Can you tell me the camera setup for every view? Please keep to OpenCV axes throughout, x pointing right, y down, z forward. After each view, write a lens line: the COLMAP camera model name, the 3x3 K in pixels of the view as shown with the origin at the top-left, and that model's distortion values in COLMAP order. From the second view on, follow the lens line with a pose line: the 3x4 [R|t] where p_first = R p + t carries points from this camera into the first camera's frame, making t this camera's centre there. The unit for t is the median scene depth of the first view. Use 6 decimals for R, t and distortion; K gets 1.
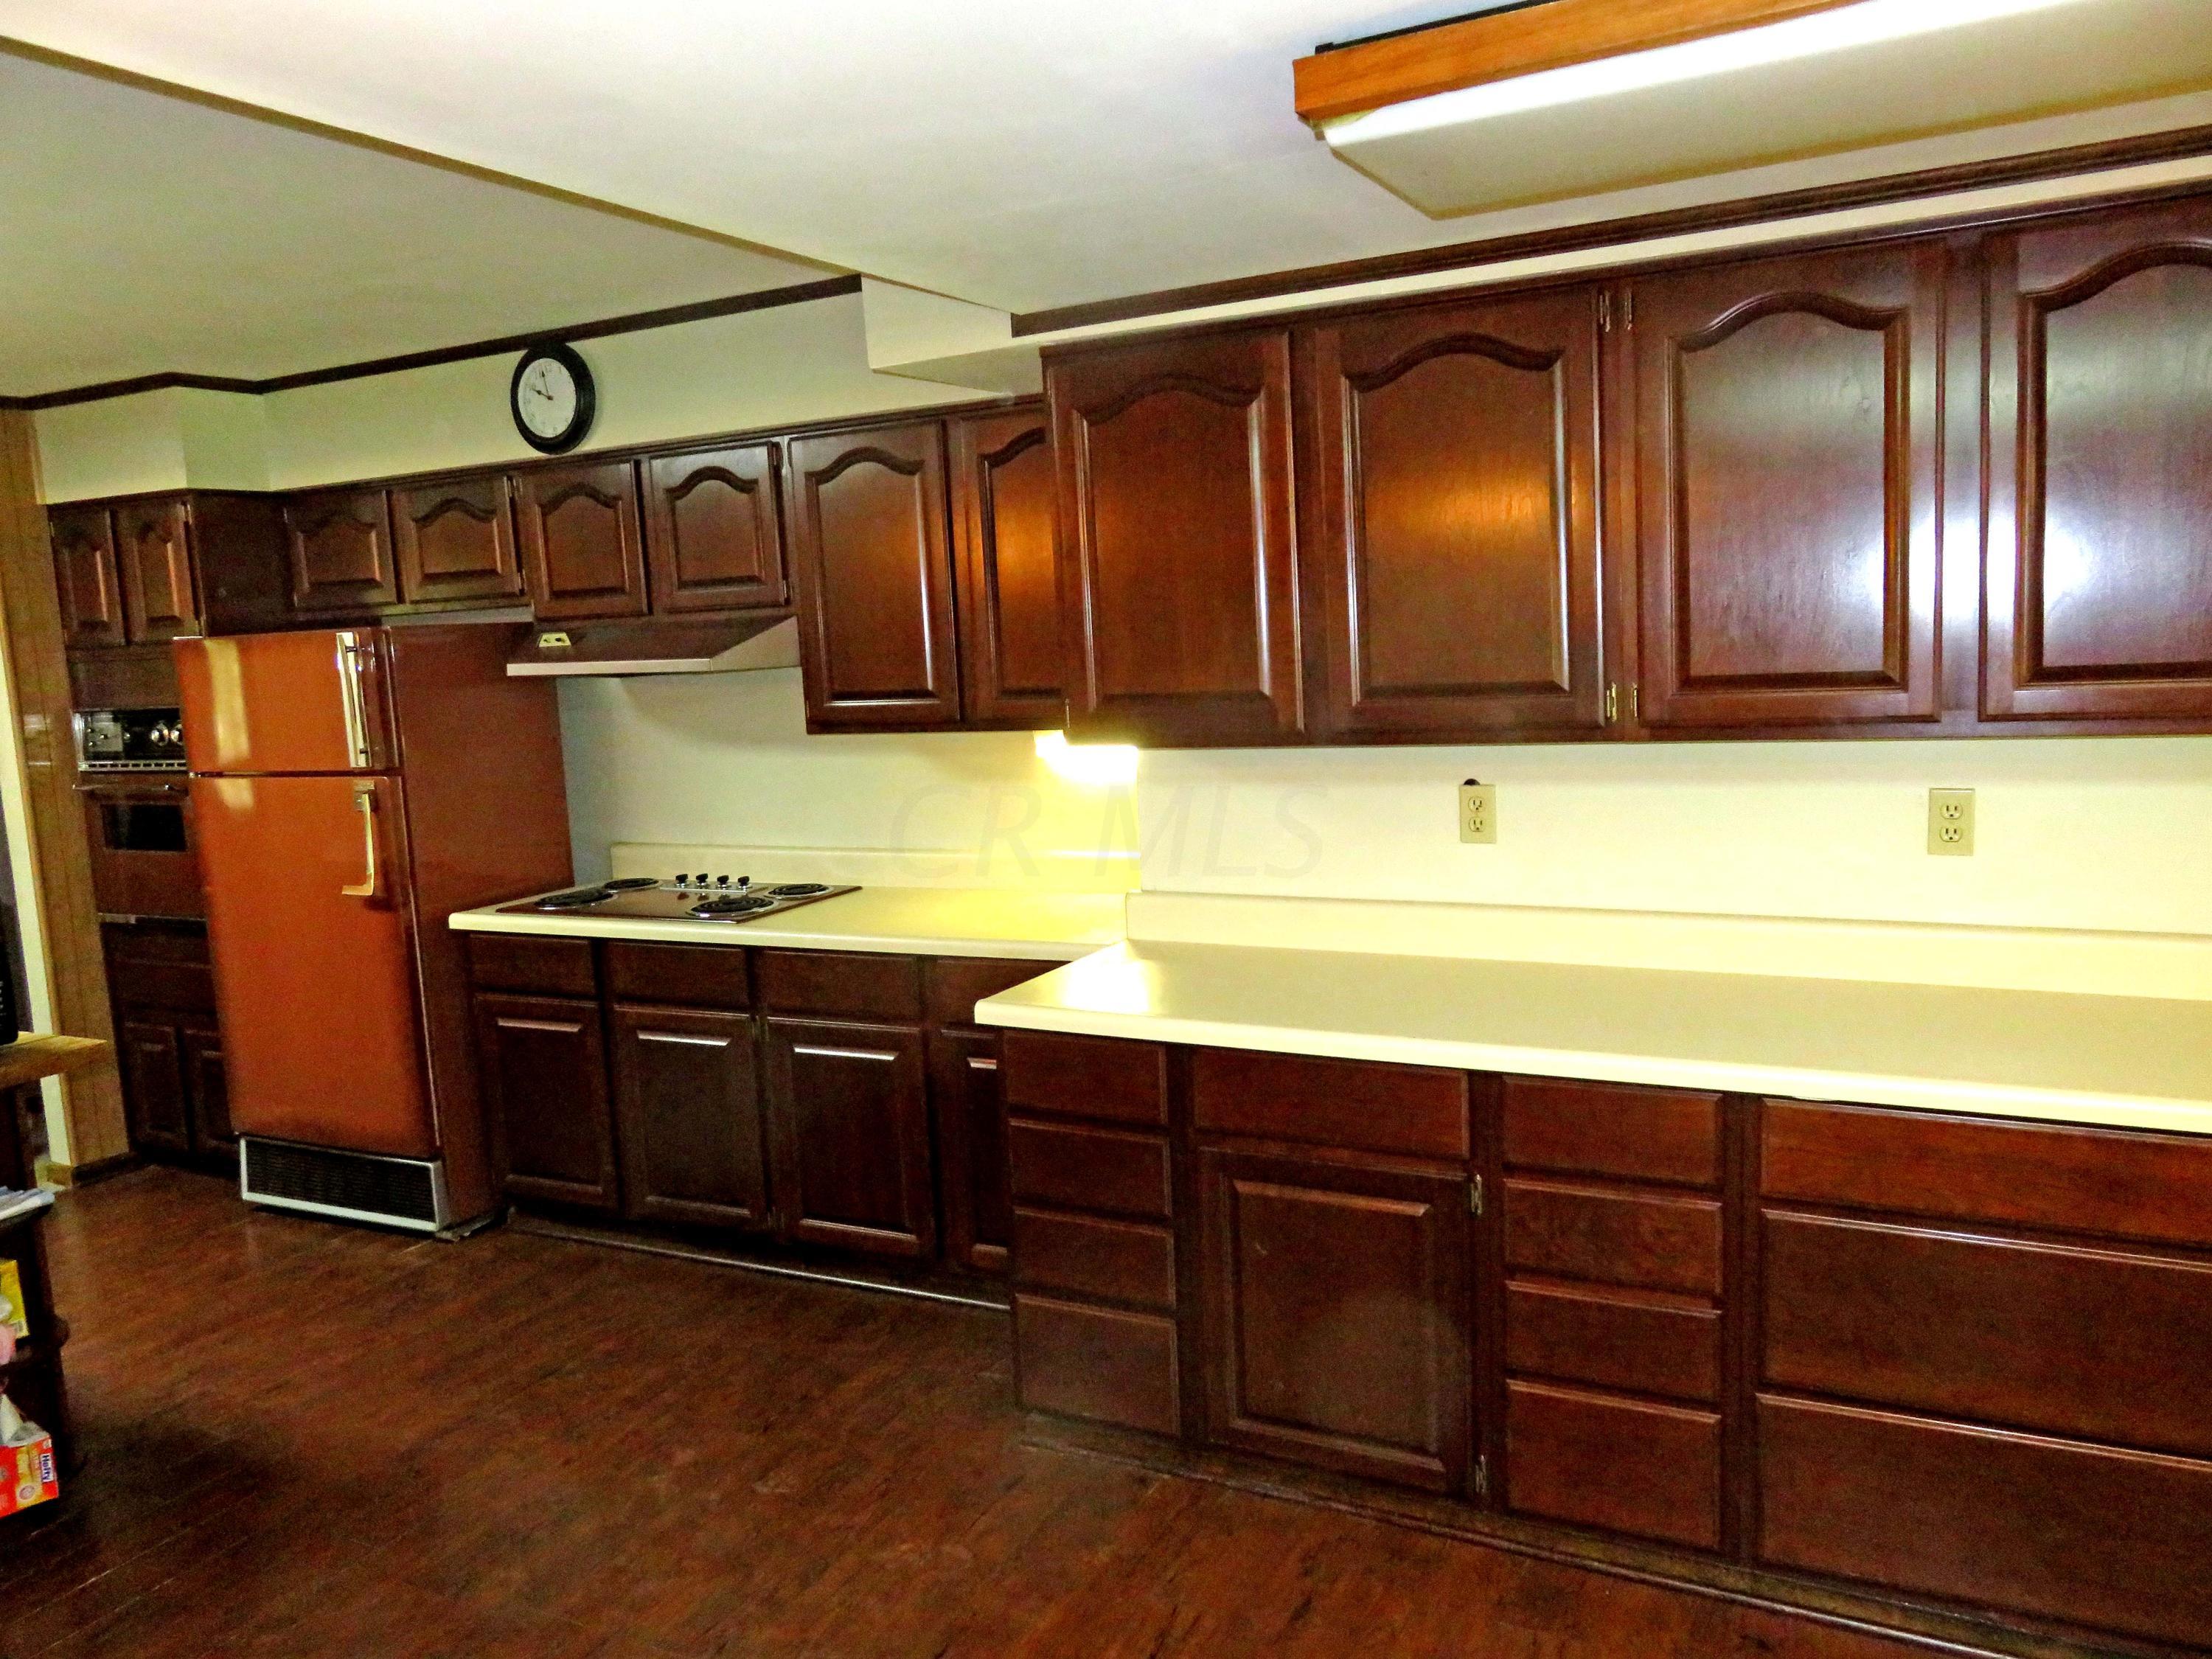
lens RADIAL K [[1652.4, 0, 1113.8], [0, 1652.4, 835.7], [0, 0, 1]] dist [-0.008945, -0.006702]
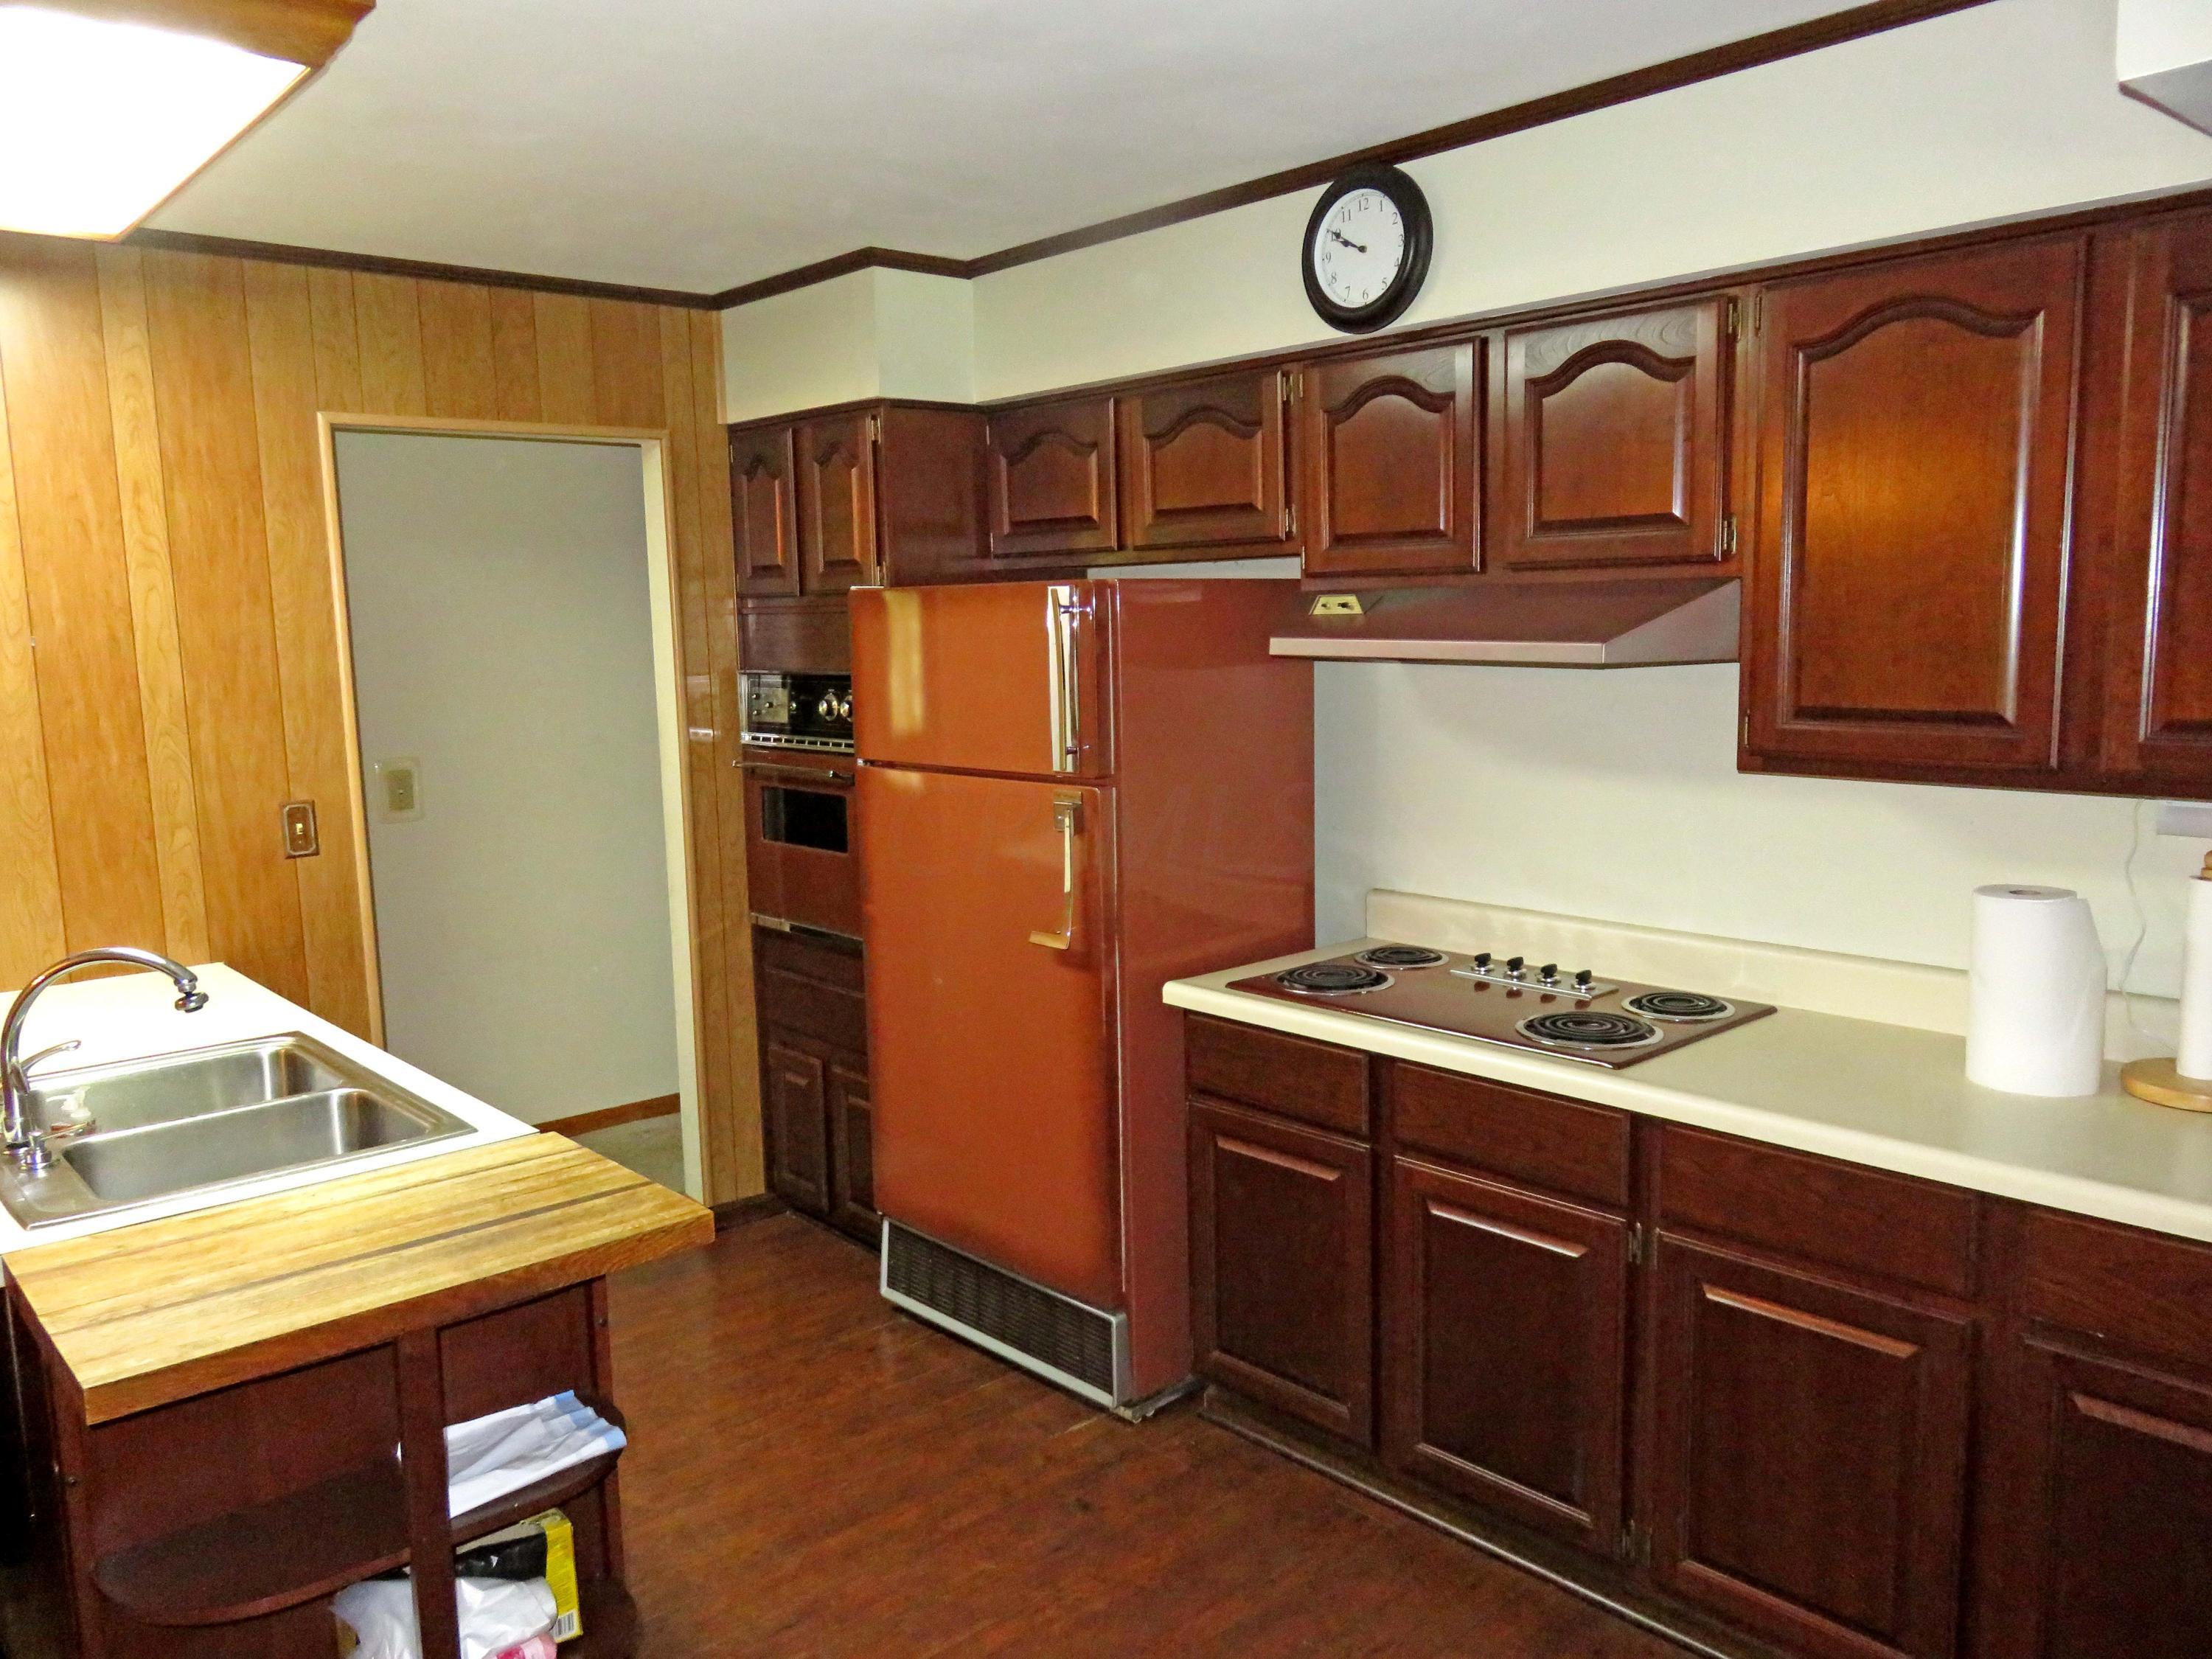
lens RADIAL K [[1652.4, 0, 1101.1], [0, 1652.4, 829.2], [0, 0, 1]] dist [-0.008945, -0.006702]
pose [[0.931299, 0.077441, -0.355927, -0.173517], [-0.070738, 0.996987, 0.031832, -0.039334], [0.357320, -0.004468, 0.933971, 0.311545]]
